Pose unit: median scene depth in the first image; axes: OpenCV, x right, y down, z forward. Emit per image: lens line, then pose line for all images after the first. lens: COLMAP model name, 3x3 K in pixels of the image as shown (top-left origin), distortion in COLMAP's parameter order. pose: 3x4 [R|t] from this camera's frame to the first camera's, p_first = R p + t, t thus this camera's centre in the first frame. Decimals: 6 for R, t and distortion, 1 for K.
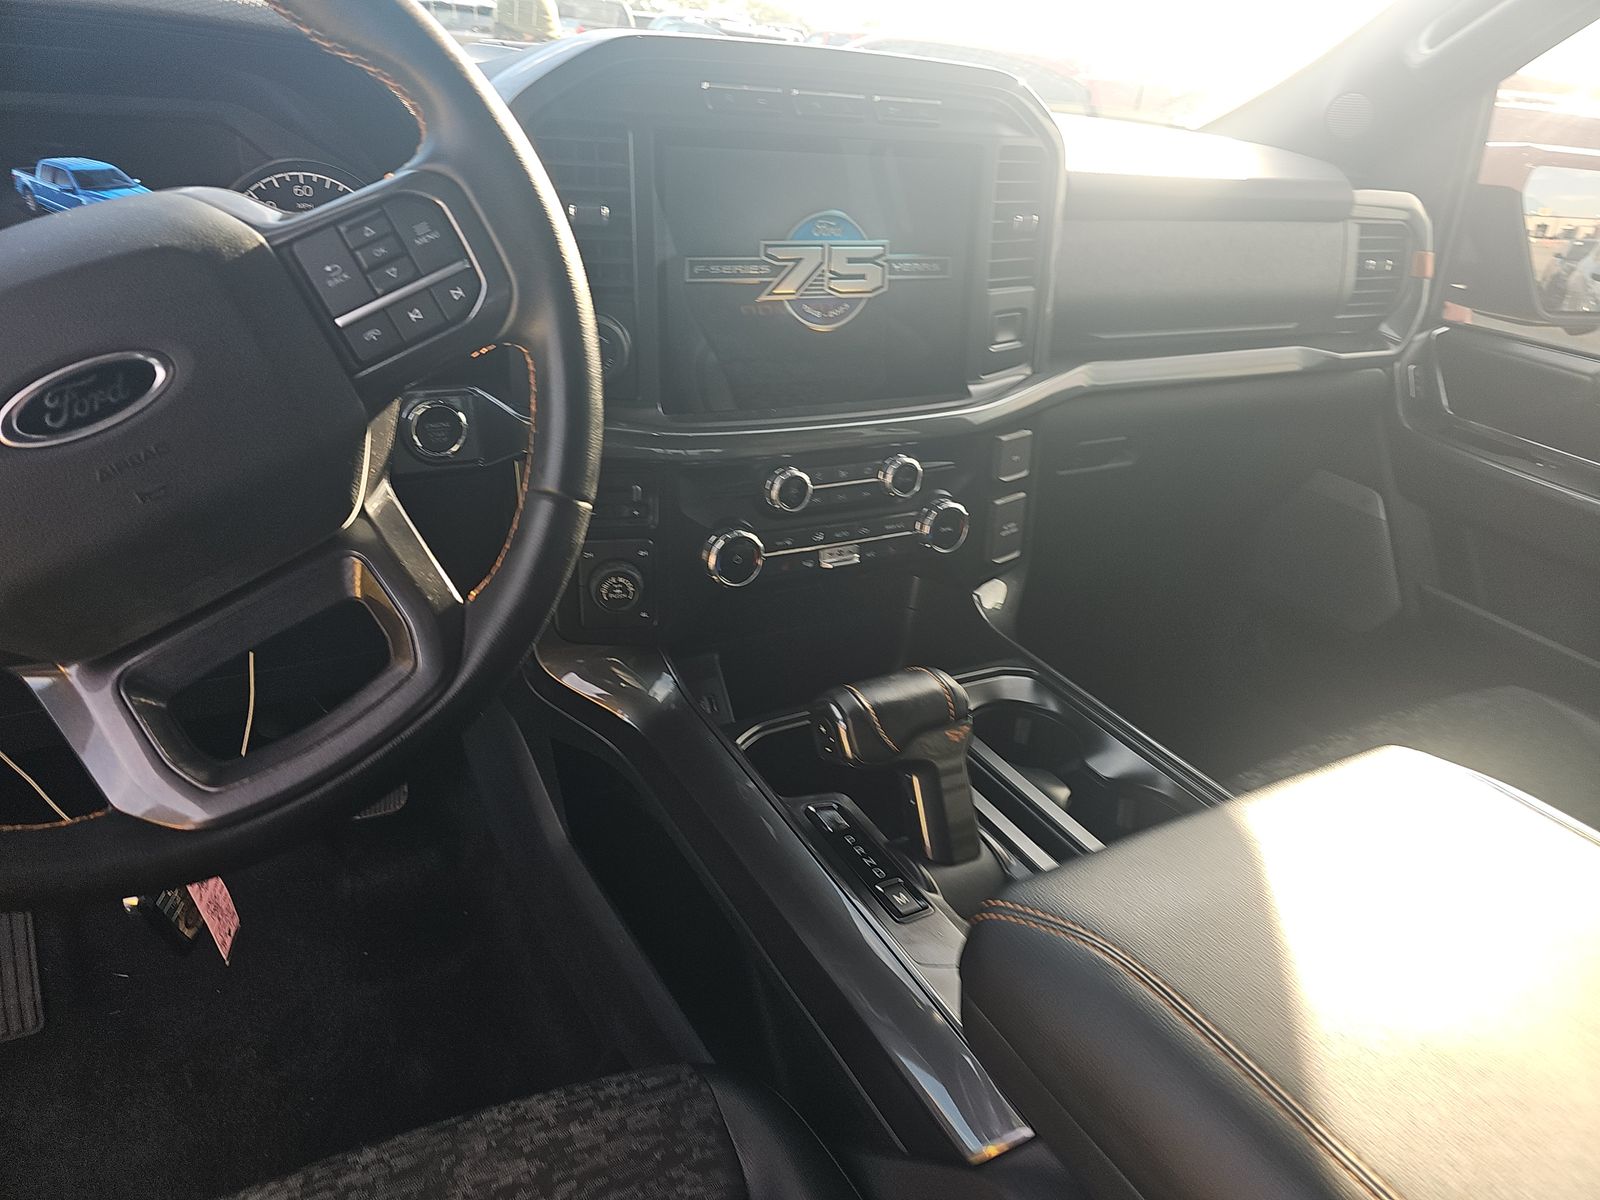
lens RADIAL K [[1040.3, 0, 789.2], [0, 1040.3, 596.4], [0, 0, 1]] dist [0.050143, -0.042615]
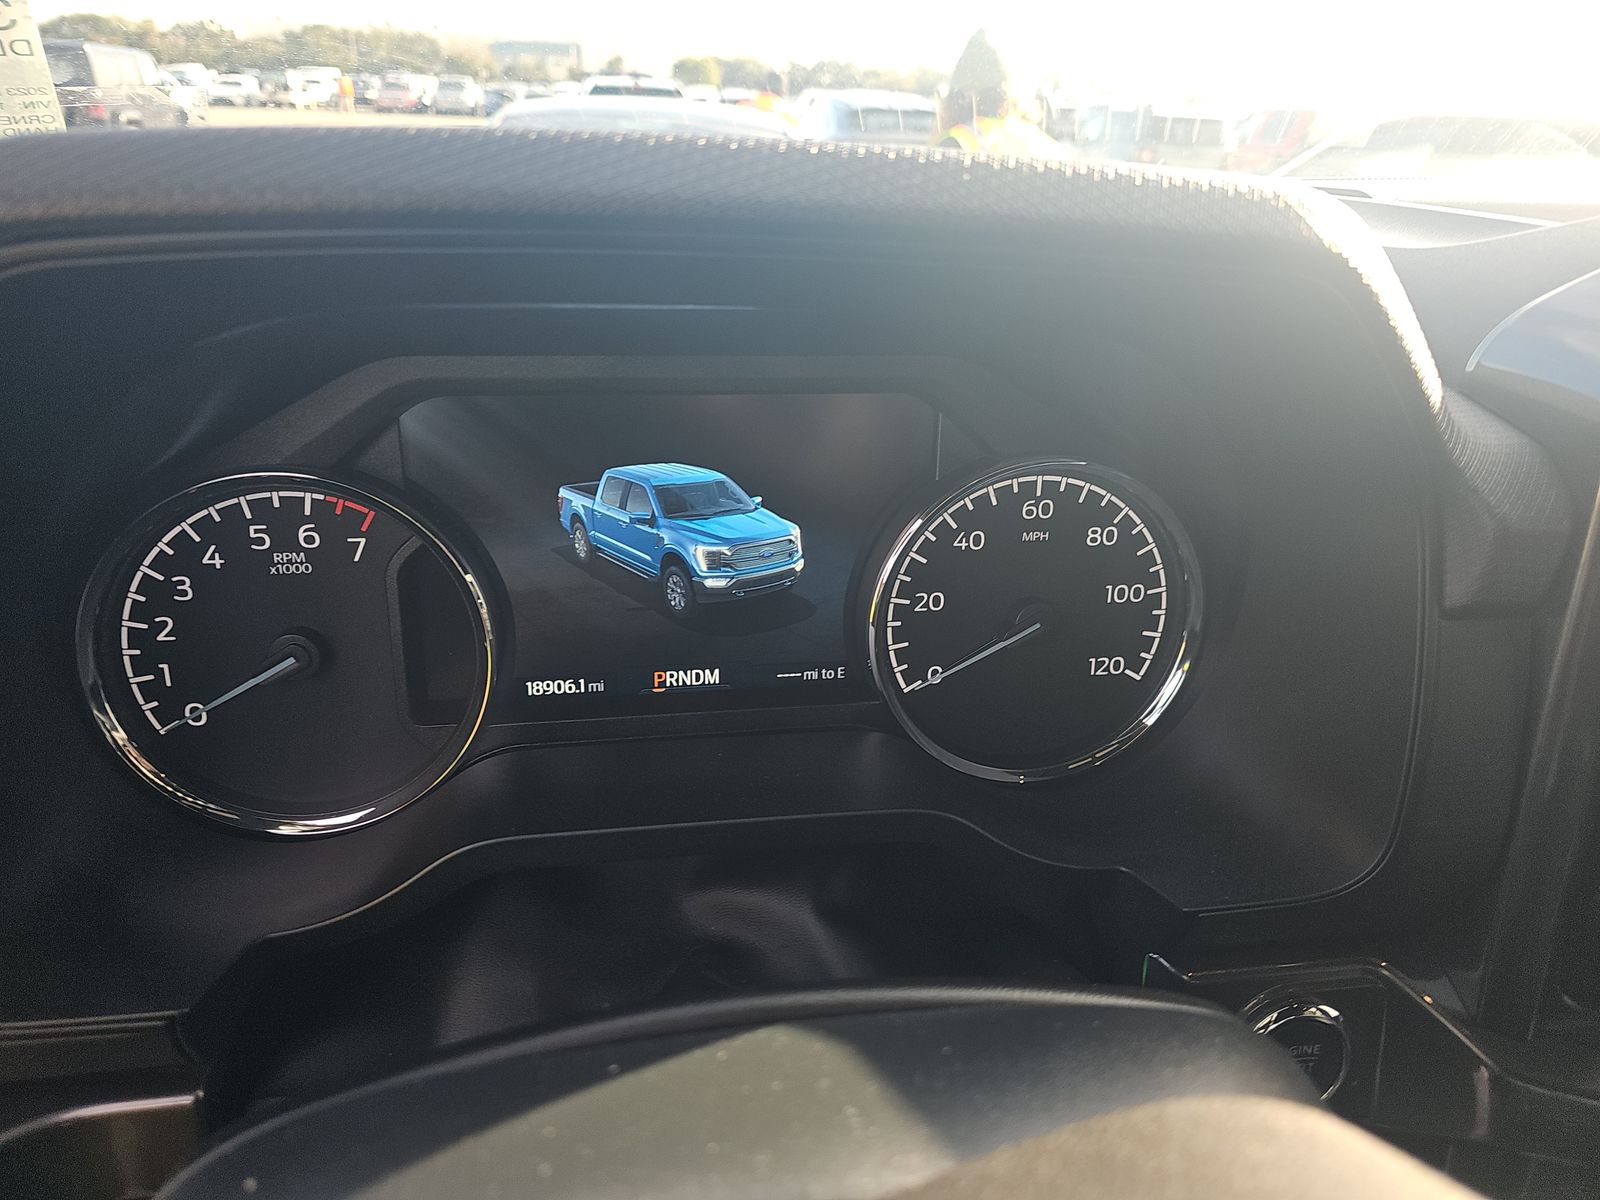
lens RADIAL K [[1040.3, 0, 789.2], [0, 1040.3, 596.4], [0, 0, 1]] dist [0.050143, -0.042615]
pose [[0.943883, 0.091724, -0.317288, -0.387861], [-0.114654, 0.991919, -0.054327, -0.285309], [0.309741, 0.087657, 0.946772, 0.462761]]
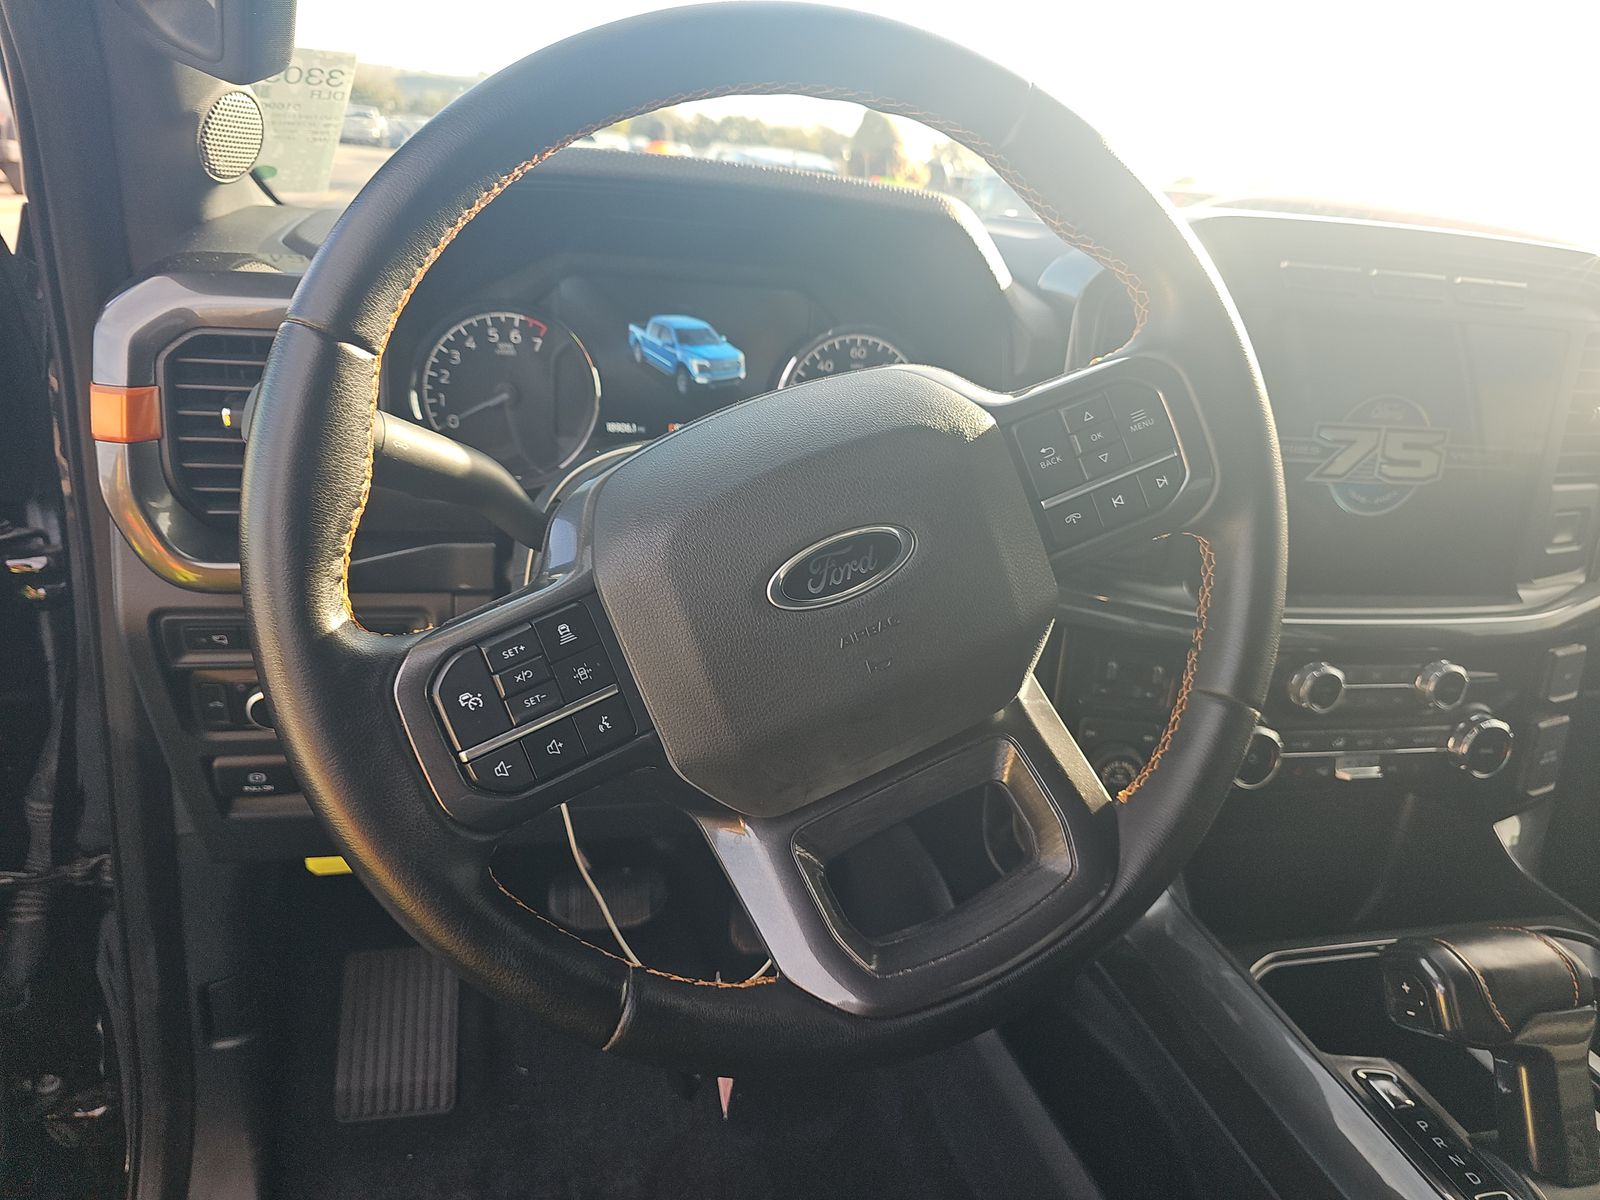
lens RADIAL K [[1040.3, 0, 789.2], [0, 1040.3, 596.4], [0, 0, 1]] dist [0.050143, -0.042615]
pose [[0.966370, 0.103767, -0.235290, -0.243524], [-0.131996, 0.985399, -0.107548, -0.023095], [0.220694, 0.134988, 0.965957, 0.011781]]
